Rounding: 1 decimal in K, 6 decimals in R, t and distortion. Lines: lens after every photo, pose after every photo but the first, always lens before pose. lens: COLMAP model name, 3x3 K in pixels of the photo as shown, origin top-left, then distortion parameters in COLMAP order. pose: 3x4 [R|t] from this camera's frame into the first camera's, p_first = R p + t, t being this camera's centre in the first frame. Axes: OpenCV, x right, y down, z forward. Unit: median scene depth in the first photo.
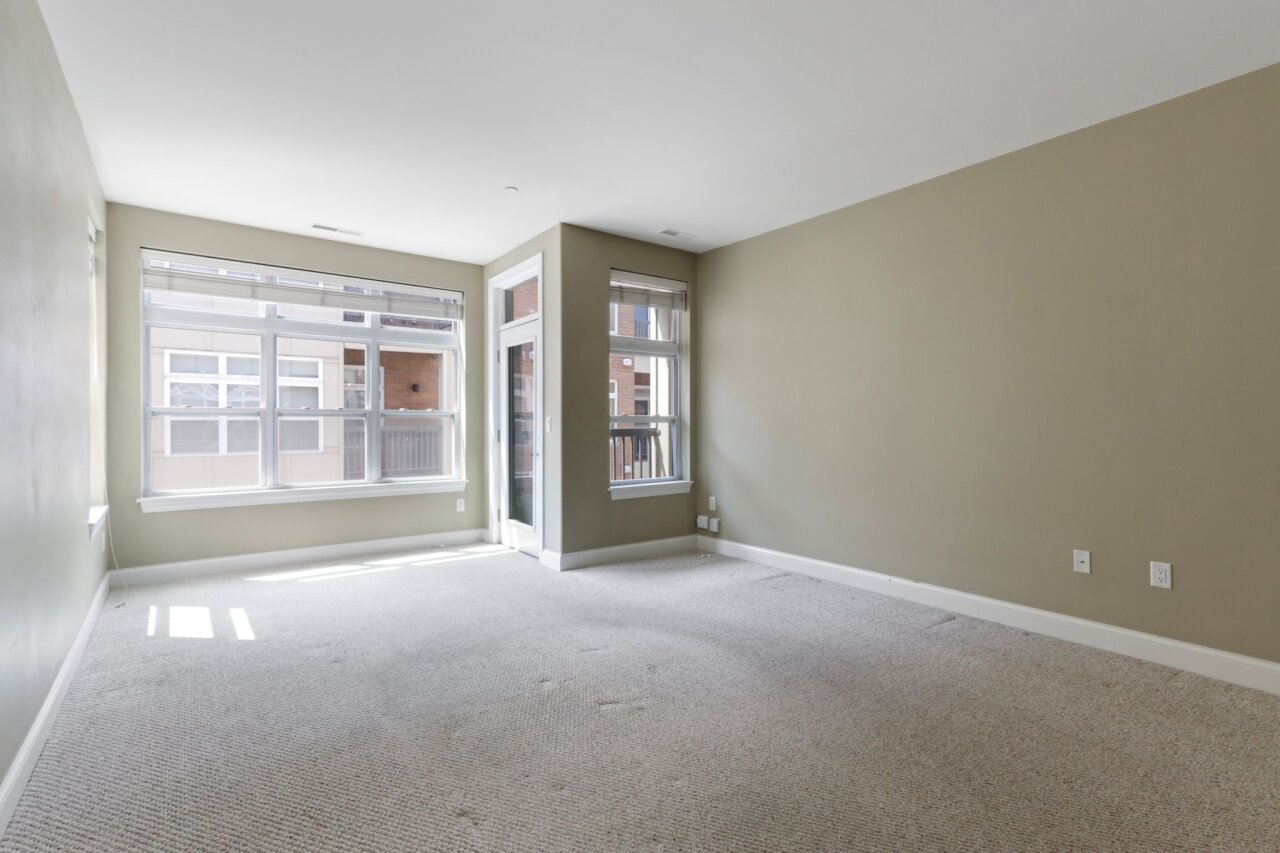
lens RADIAL K [[603.0, 0, 641.0], [0, 603.0, 420.2], [0, 0, 1]] dist [-0.002822, 0.003428]
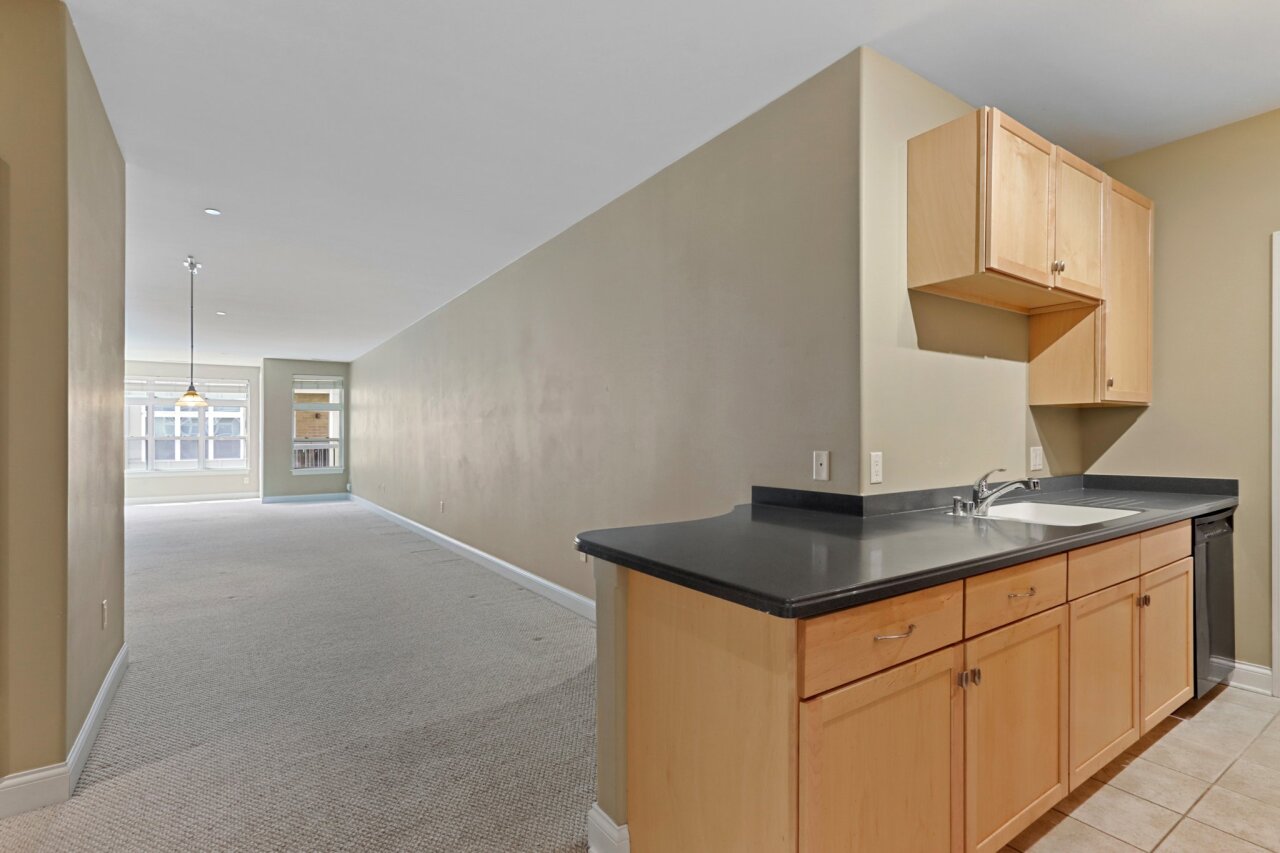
lens RADIAL K [[603.0, 0, 628.3], [0, 603.0, 438.0], [0, 0, 1]] dist [-0.002822, 0.003428]
pose [[0.998141, -0.002571, -0.060888, 1.242179], [0.002784, 0.999990, 0.003417, -0.012357], [0.060878, -0.003580, 0.998139, -1.109251]]
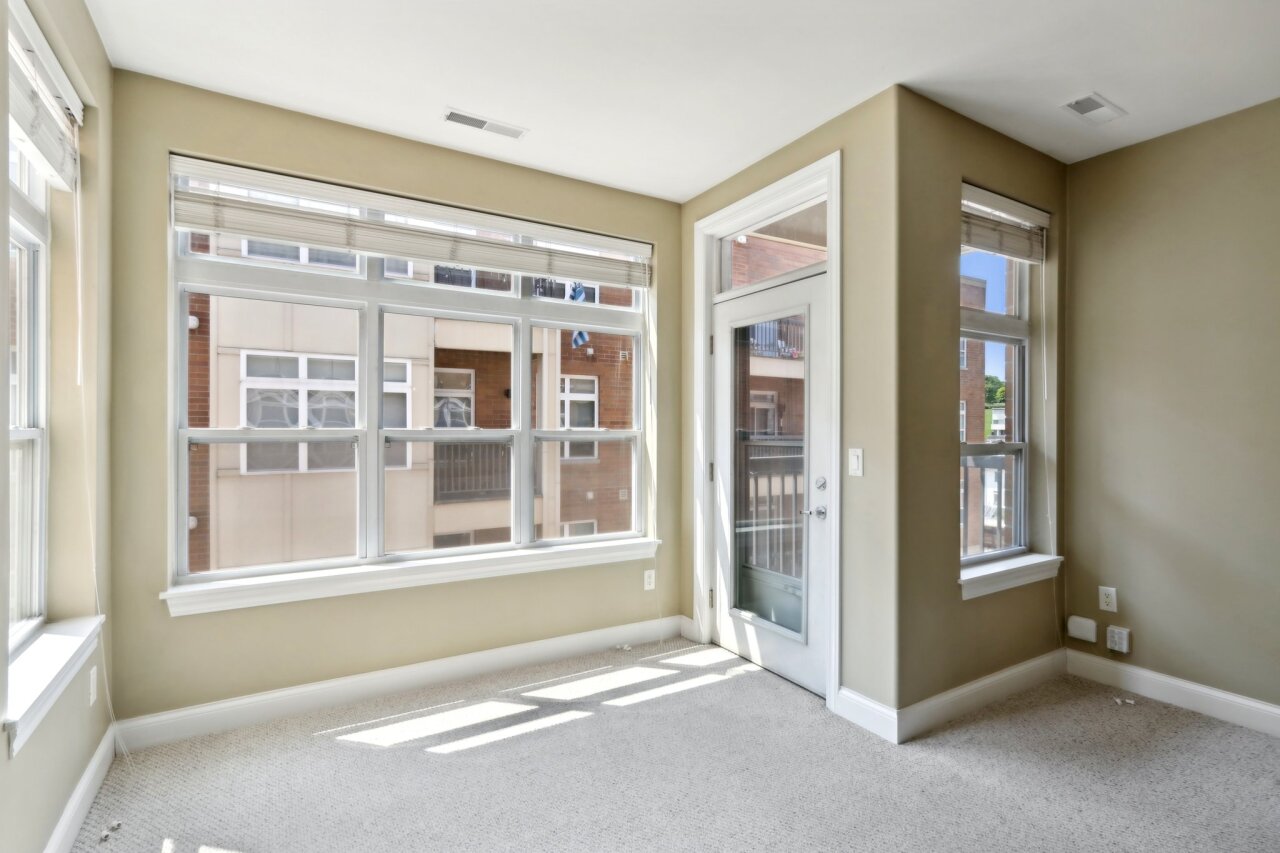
lens RADIAL K [[603.0, 0, 623.4], [0, 603.0, 426.0], [0, 0, 1]] dist [-0.002822, 0.003428]
pose [[0.992989, 0.004743, -0.118109, -0.262479], [-0.004516, 0.999987, 0.002190, -0.022953], [0.118118, -0.001641, 0.992998, 0.380160]]
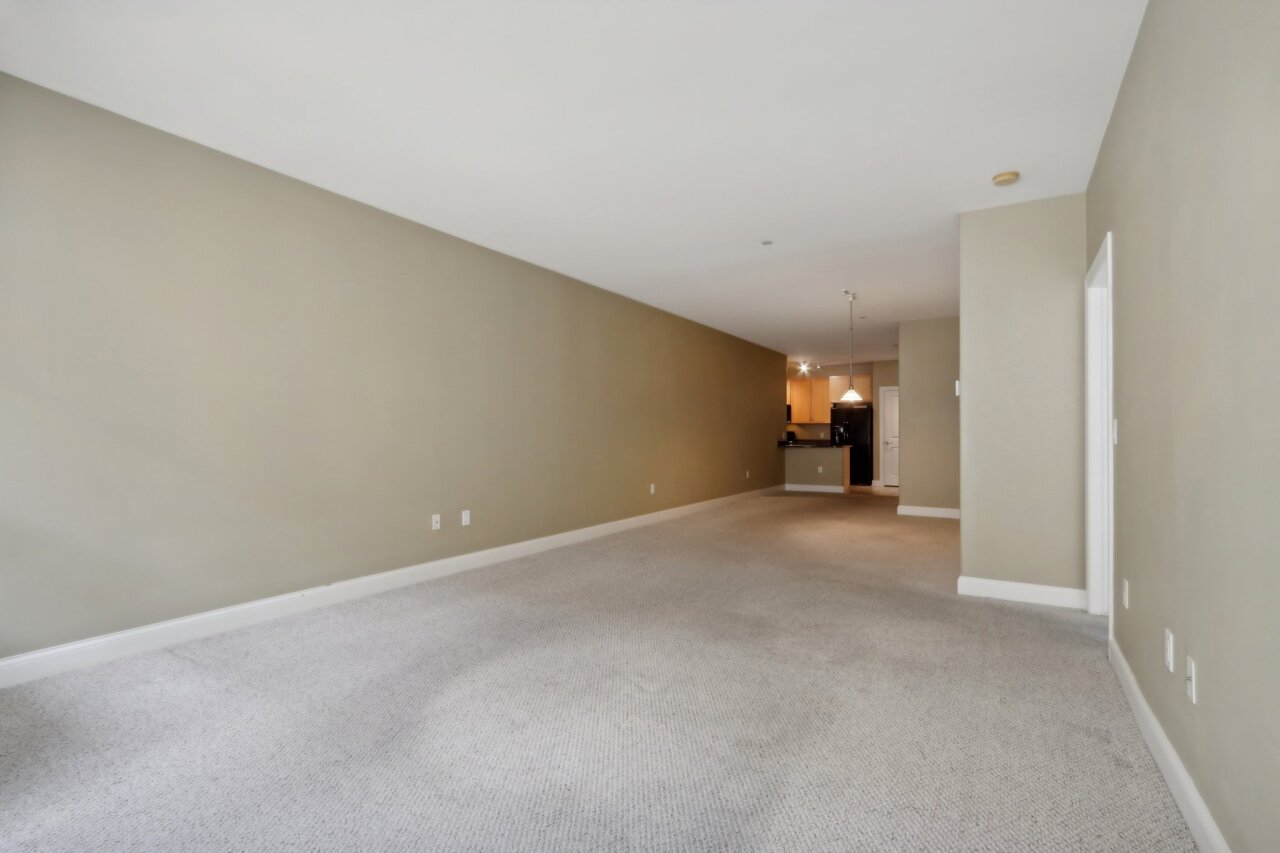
lens RADIAL K [[603.0, 0, 636.6], [0, 603.0, 426.6], [0, 0, 1]] dist [-0.002822, 0.003428]
pose [[-0.364763, 0.007403, 0.931071, -0.466546], [-0.007492, 0.999913, -0.010885, 0.009582], [-0.931070, -0.010946, -0.364676, 0.631228]]
